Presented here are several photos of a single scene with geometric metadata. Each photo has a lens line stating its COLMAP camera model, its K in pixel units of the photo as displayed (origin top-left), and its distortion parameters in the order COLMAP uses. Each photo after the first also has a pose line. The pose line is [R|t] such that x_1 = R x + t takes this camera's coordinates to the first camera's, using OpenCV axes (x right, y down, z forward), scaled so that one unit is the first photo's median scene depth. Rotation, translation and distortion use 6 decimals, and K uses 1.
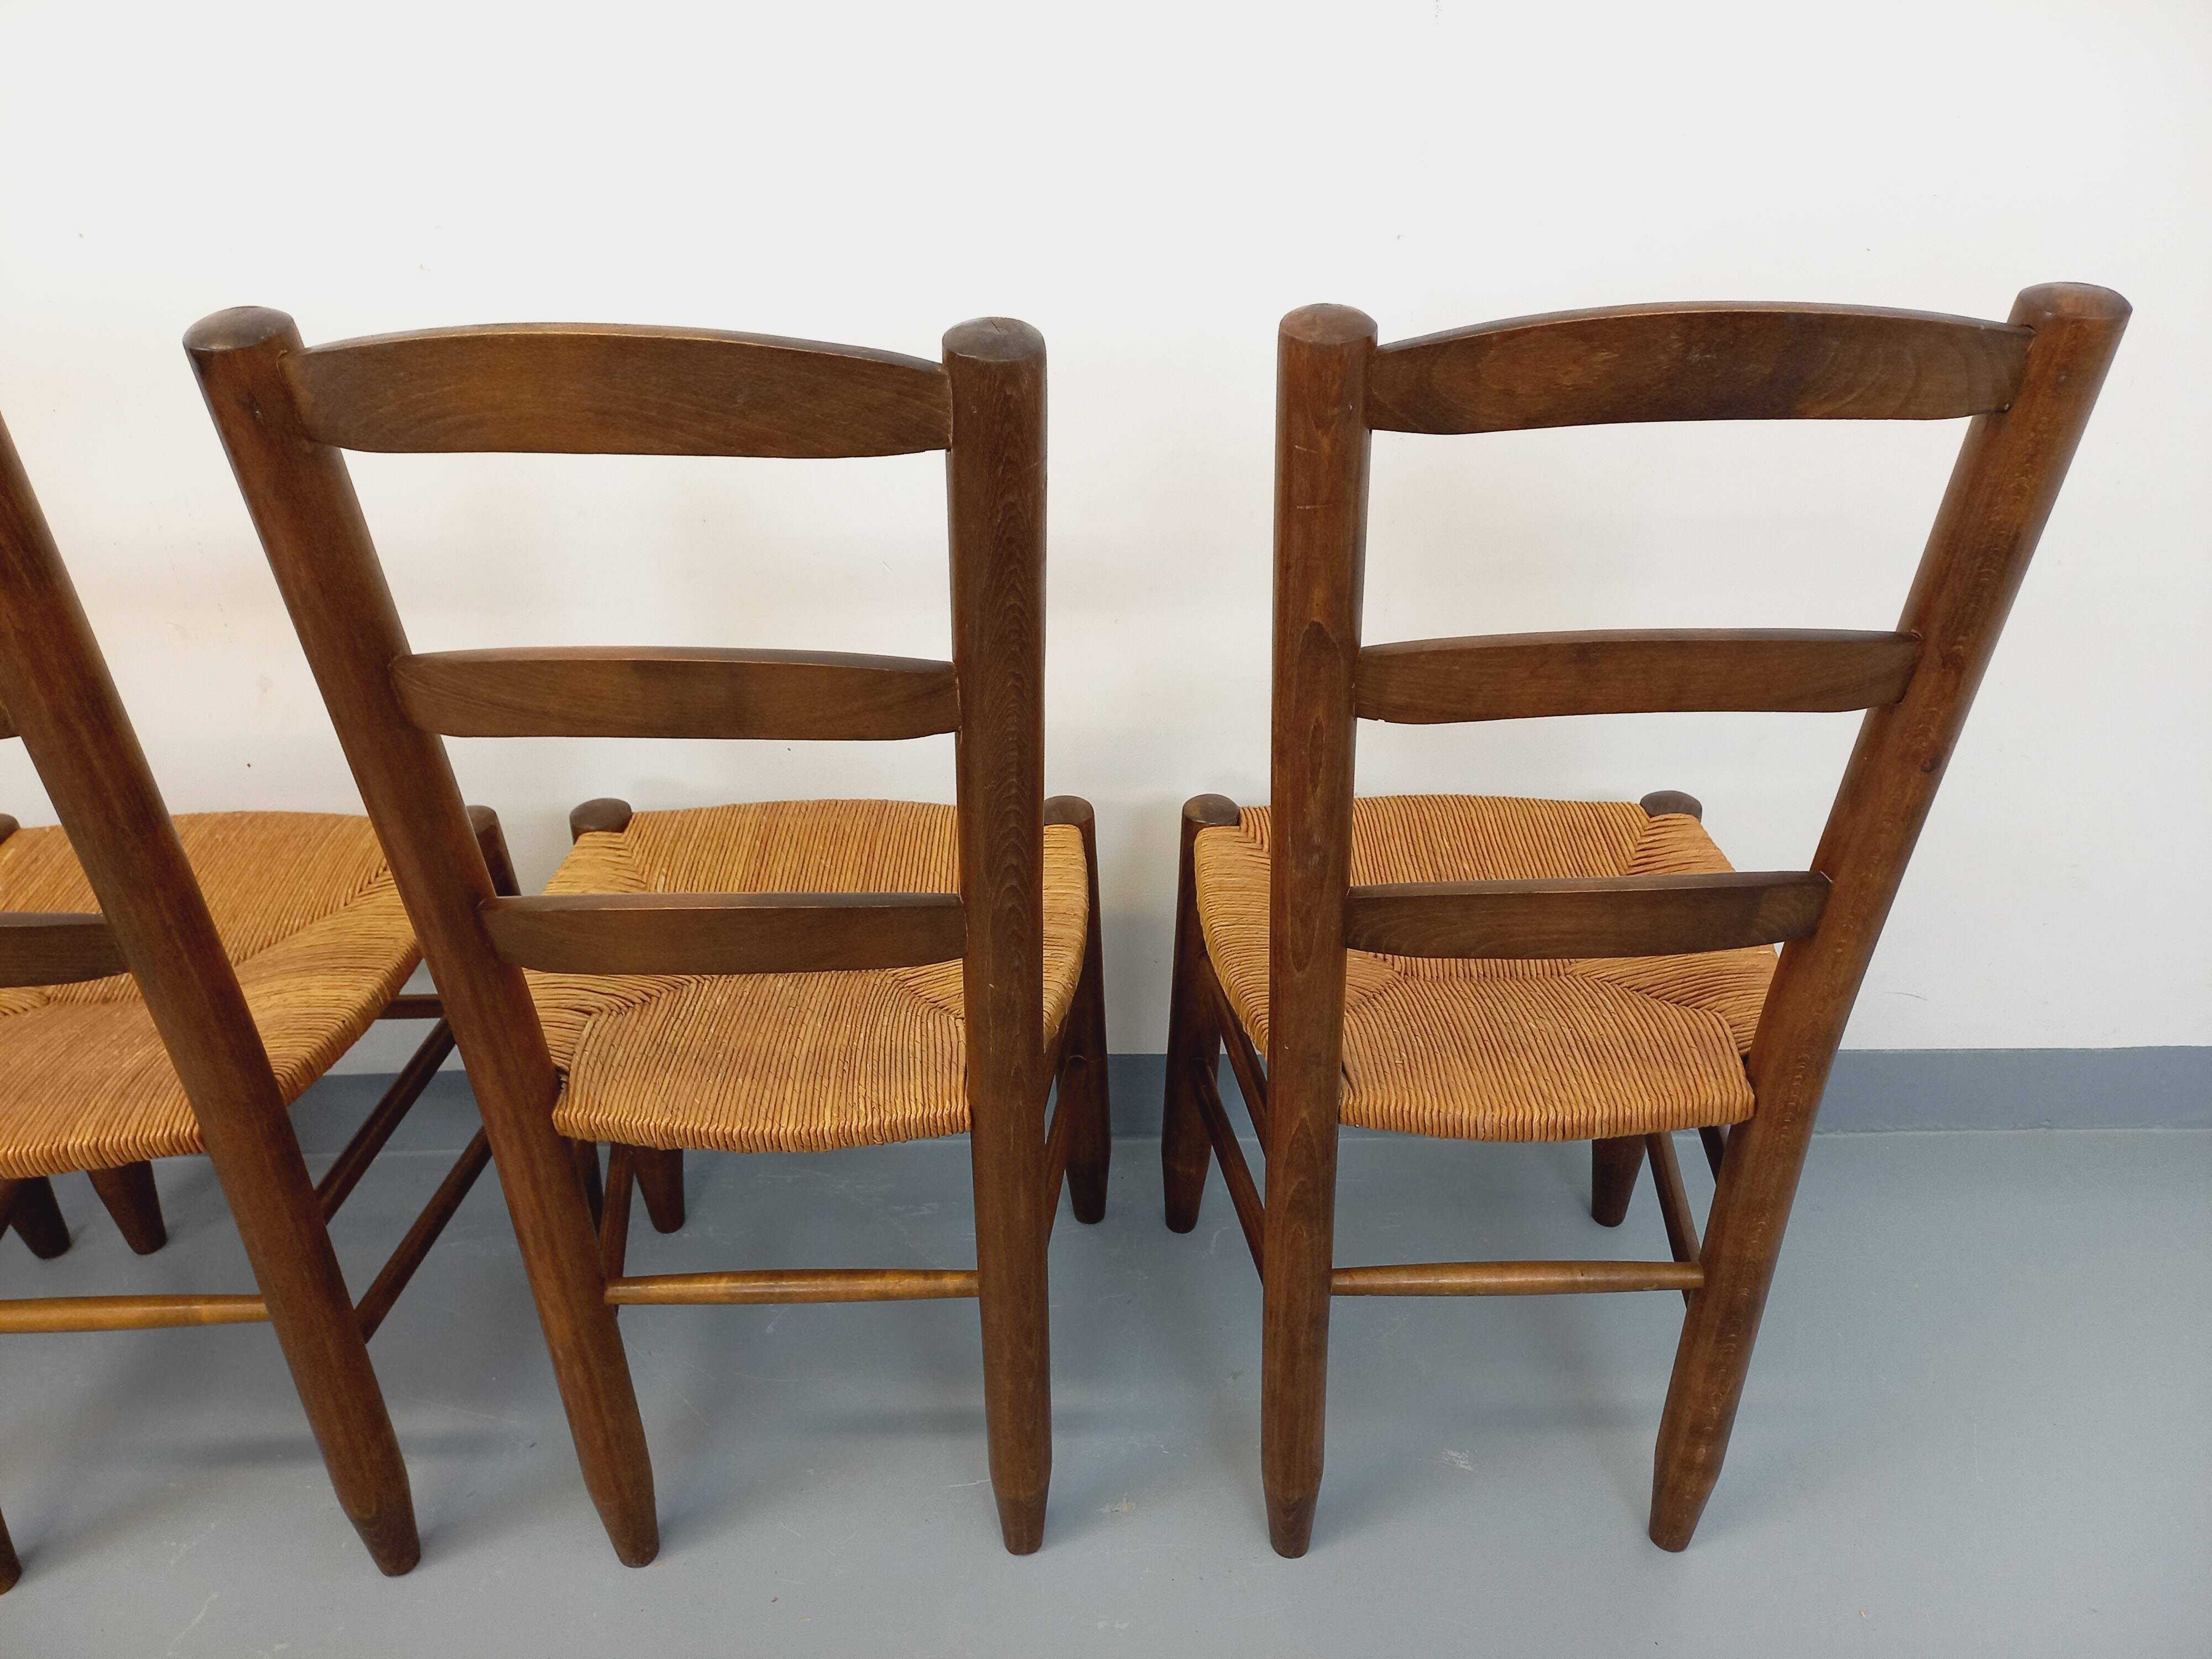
lens RADIAL K [[1570.2, 0, 1111.4], [0, 1570.2, 822.3], [0, 0, 1]] dist [0.009782, 0.007445]
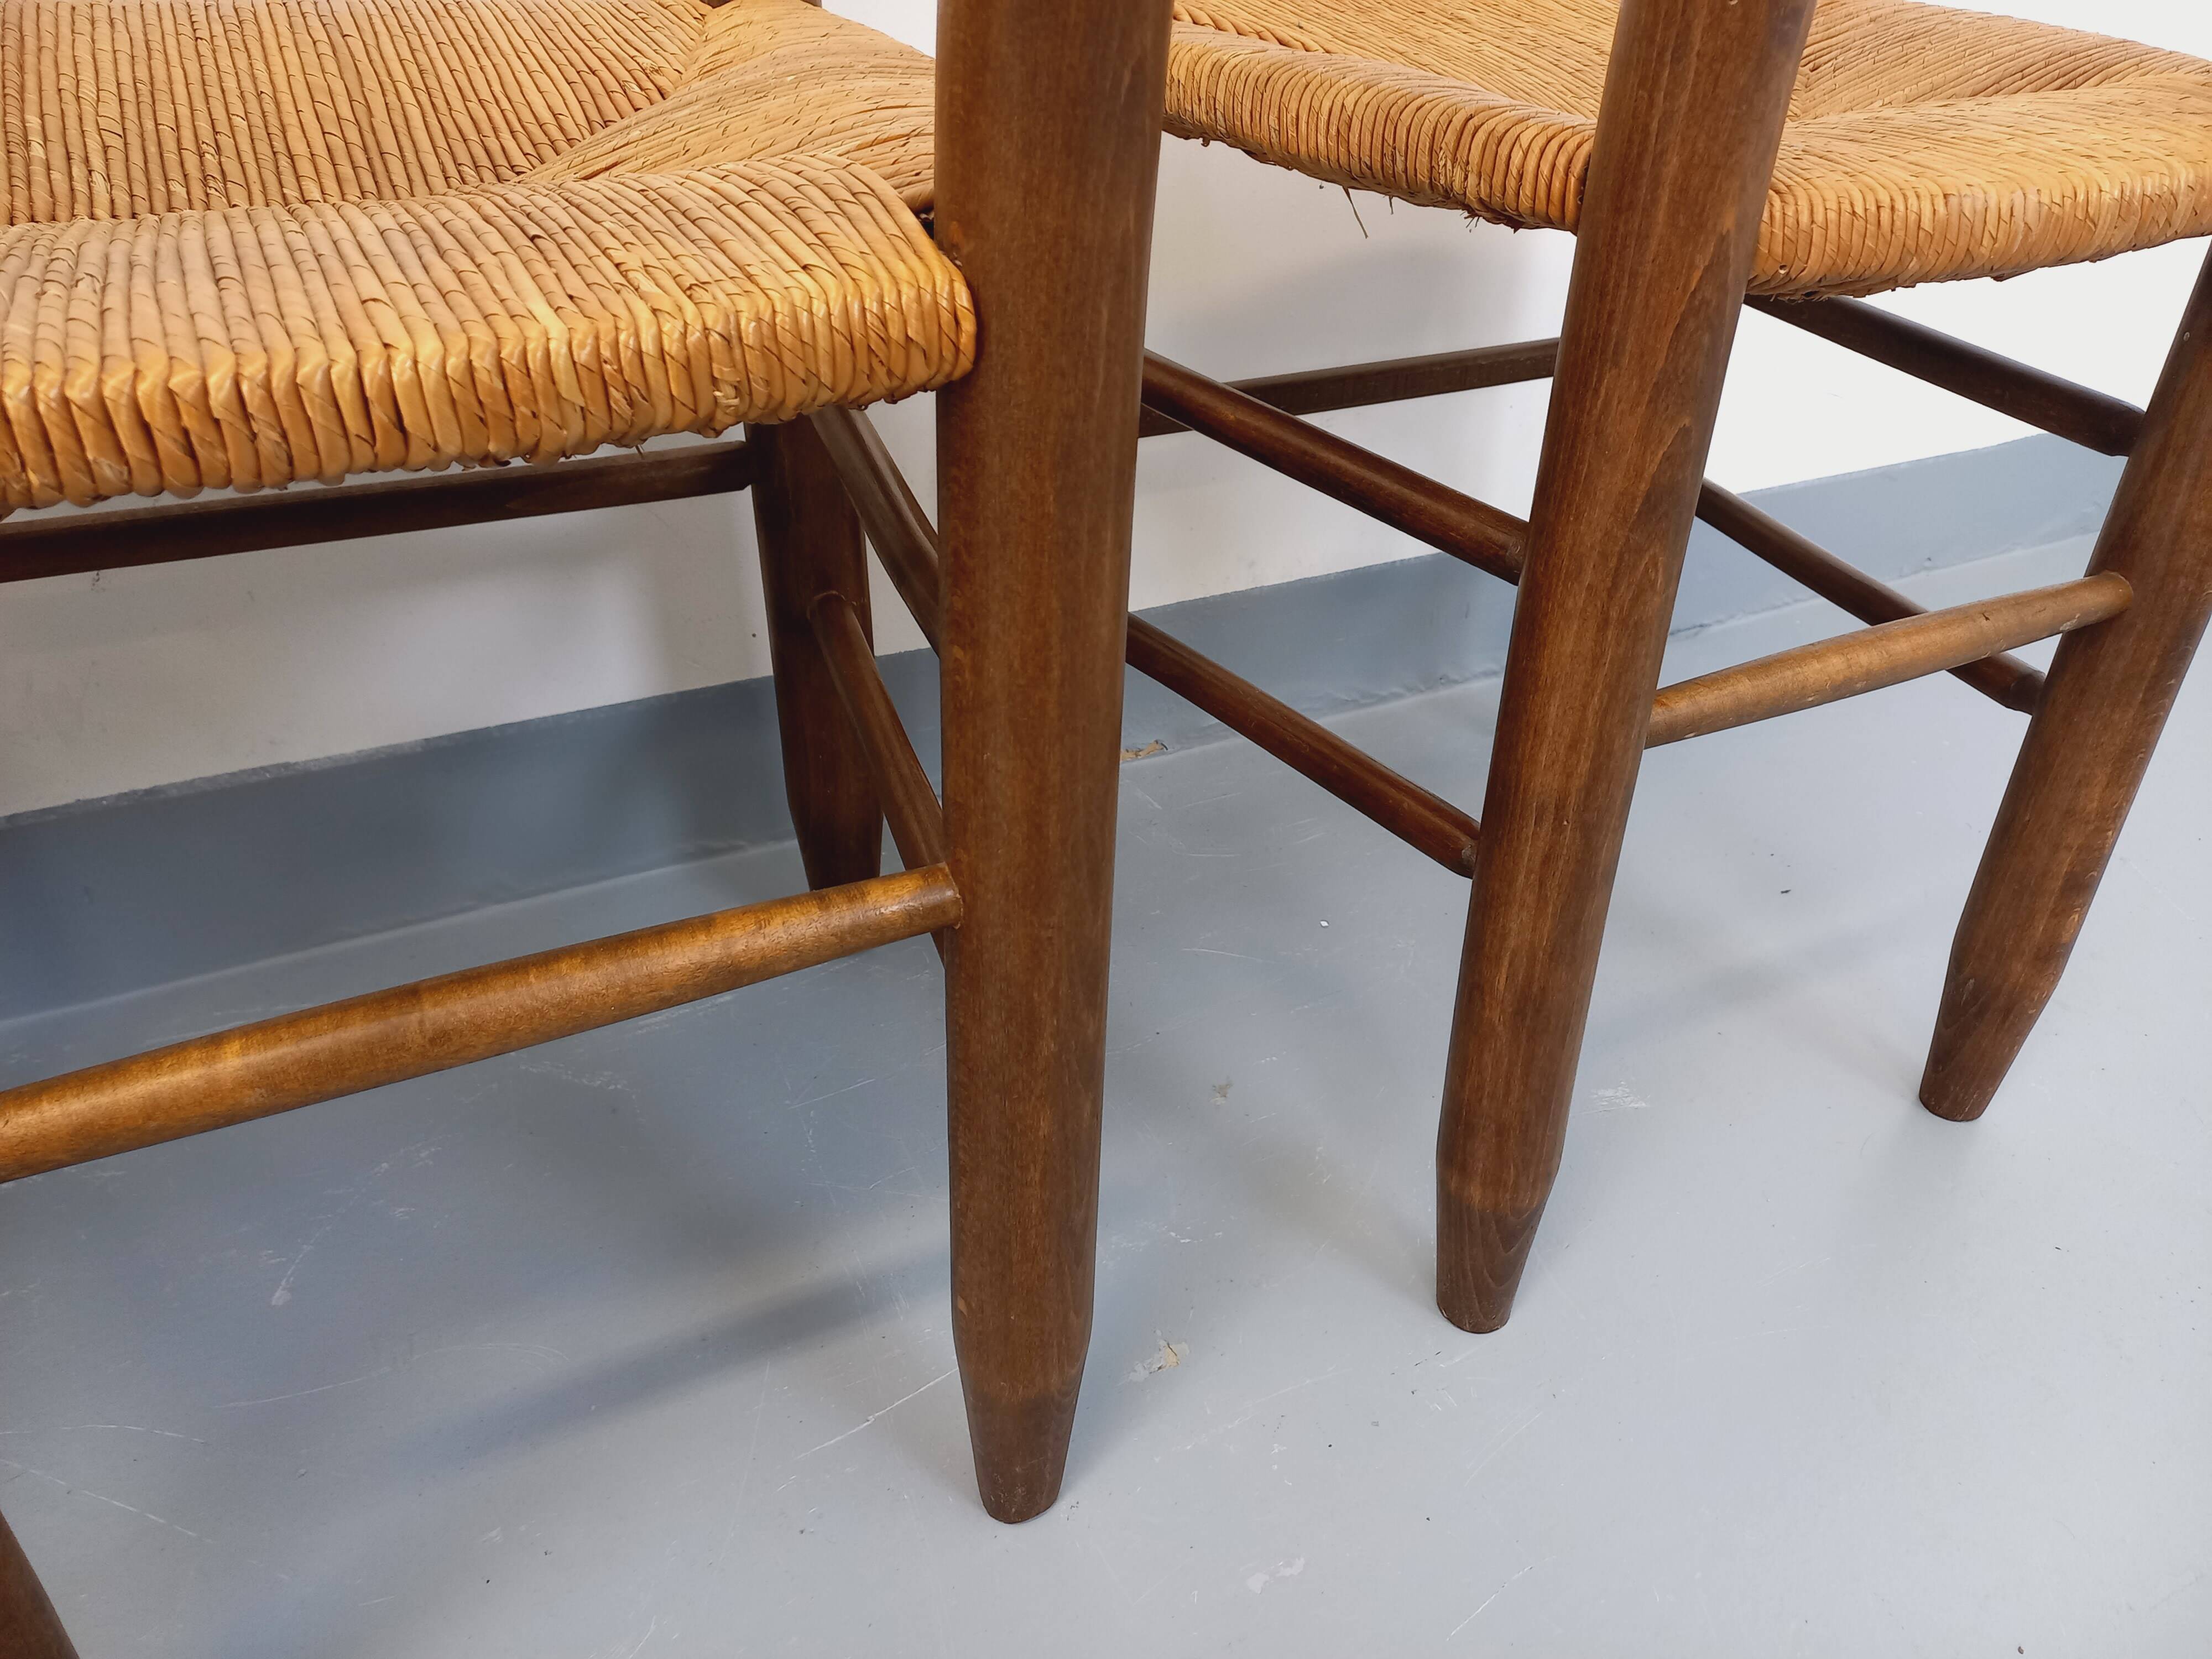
lens RADIAL K [[1570.2, 0, 1108.5], [0, 1570.2, 827.0], [0, 0, 1]] dist [0.009782, 0.007445]
pose [[0.892215, -0.205345, 0.402225, -0.196481], [0.186738, 0.978689, 0.085421, 0.240301], [-0.411194, -0.001104, 0.911547, 0.595572]]
